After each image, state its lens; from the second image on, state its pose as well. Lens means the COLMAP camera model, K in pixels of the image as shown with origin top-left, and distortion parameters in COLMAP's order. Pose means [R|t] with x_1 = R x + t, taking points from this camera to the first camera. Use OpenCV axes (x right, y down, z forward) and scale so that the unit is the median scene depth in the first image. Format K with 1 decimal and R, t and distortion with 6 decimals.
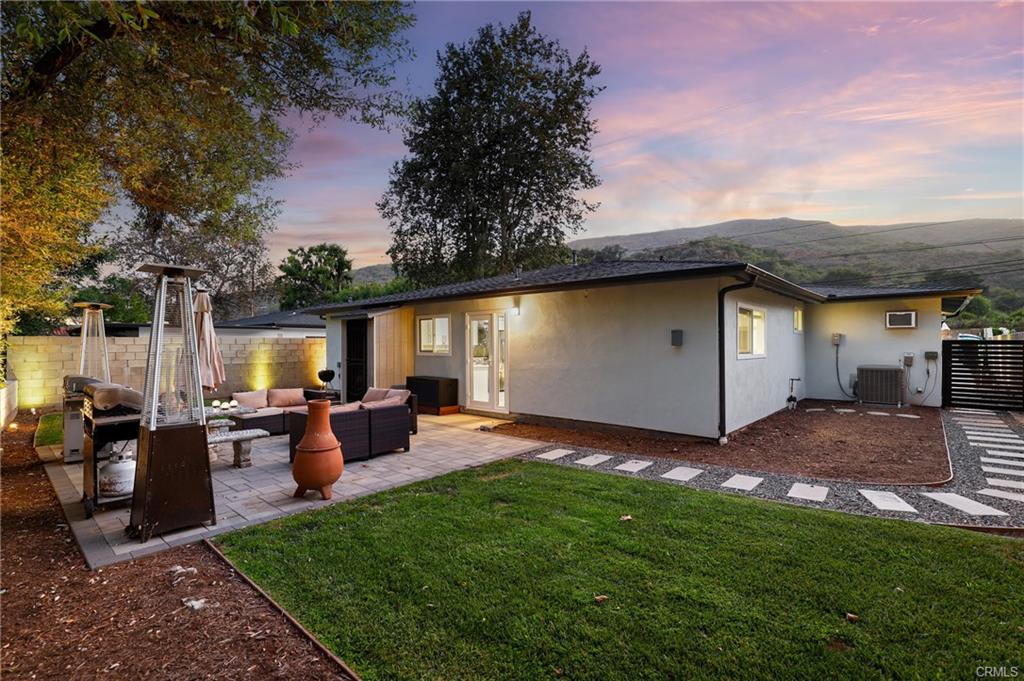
lens RADIAL K [[470.1, 0, 515.6], [0, 470.1, 342.9], [0, 0, 1]] dist [0.000652, -0.000167]
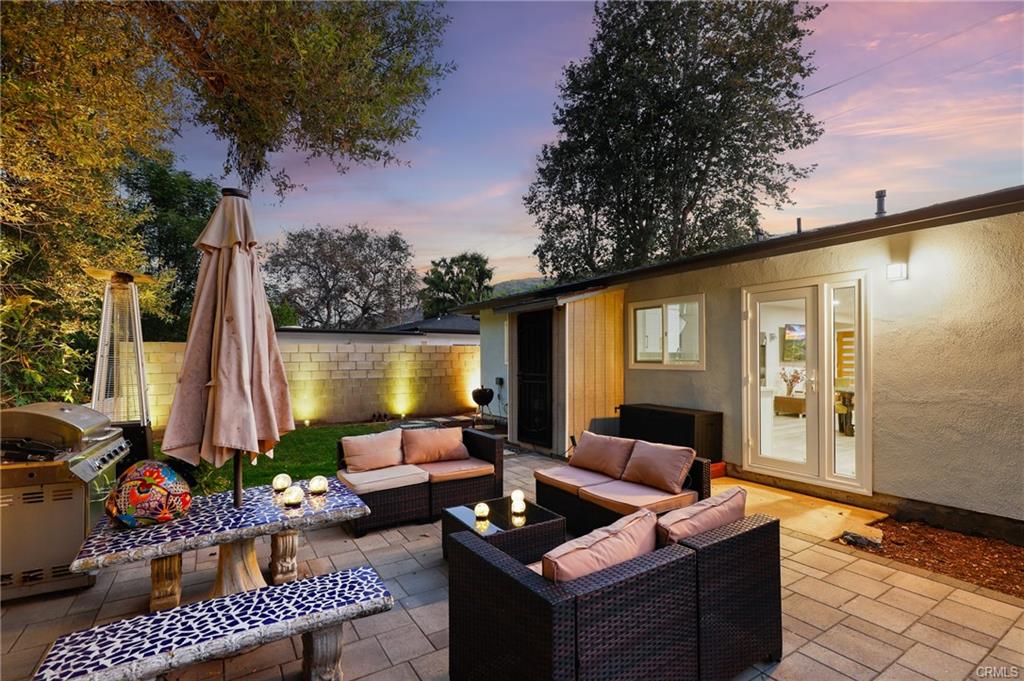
lens RADIAL K [[469.4, 0, 512.1], [0, 469.4, 362.4], [0, 0, 1]] dist [0.000634, -0.000126]
pose [[0.961113, 0.002437, -0.276144, -0.139710], [0.000759, 0.999934, 0.011468, 0.008148], [0.276153, -0.011232, 0.961048, 0.280843]]
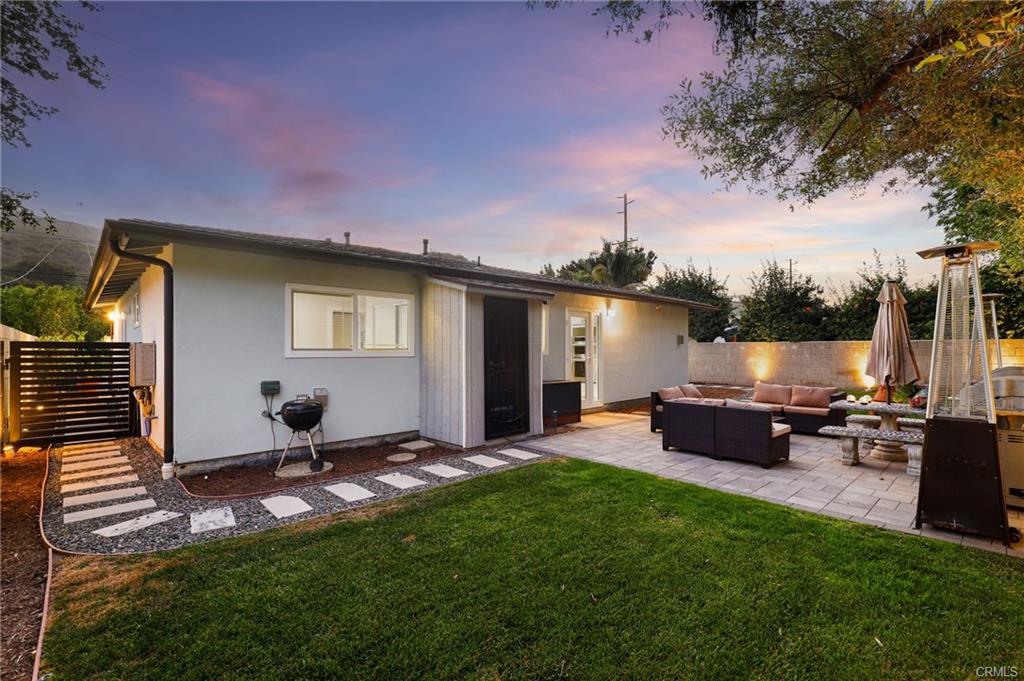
lens RADIAL K [[470.1, 0, 515.6], [0, 470.1, 342.9], [0, 0, 1]] dist [0.000652, -0.000167]
pose [[0.086853, 0.013824, 0.996125, -0.690450], [0.000325, 0.999903, -0.013904, 0.011962], [-0.996221, 0.001532, 0.086840, 0.681922]]
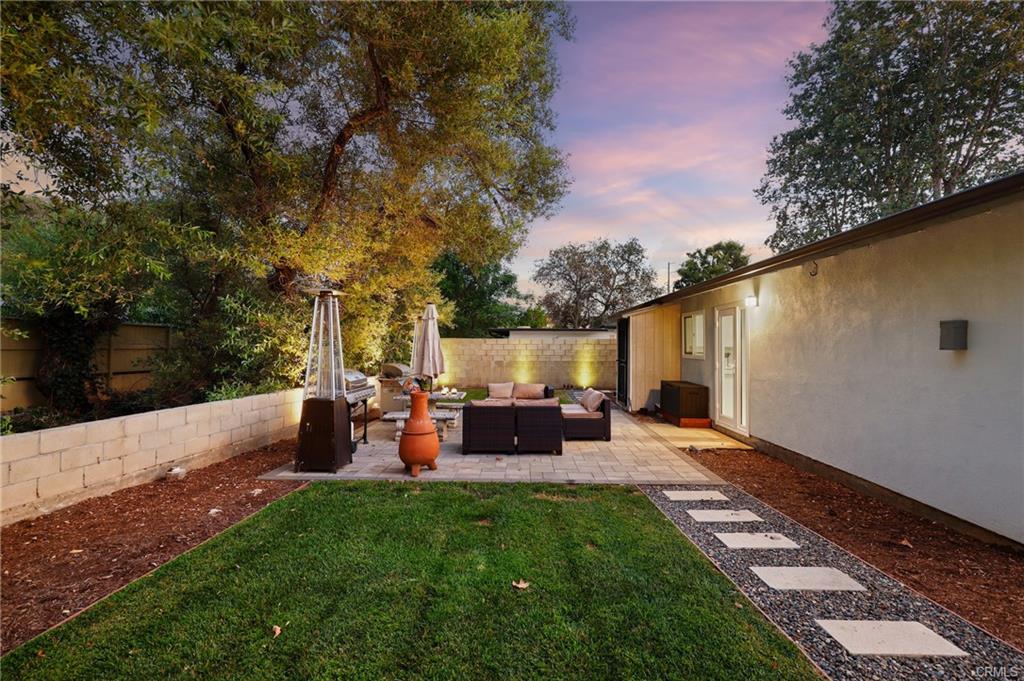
lens RADIAL K [[470.1, 0, 515.6], [0, 470.1, 342.9], [0, 0, 1]] dist [0.000652, -0.000167]
pose [[0.645081, 0.002602, -0.764110, 0.199641], [-0.004604, 0.999989, -0.000482, 0.000152], [0.764101, 0.003829, 0.645086, 0.134273]]
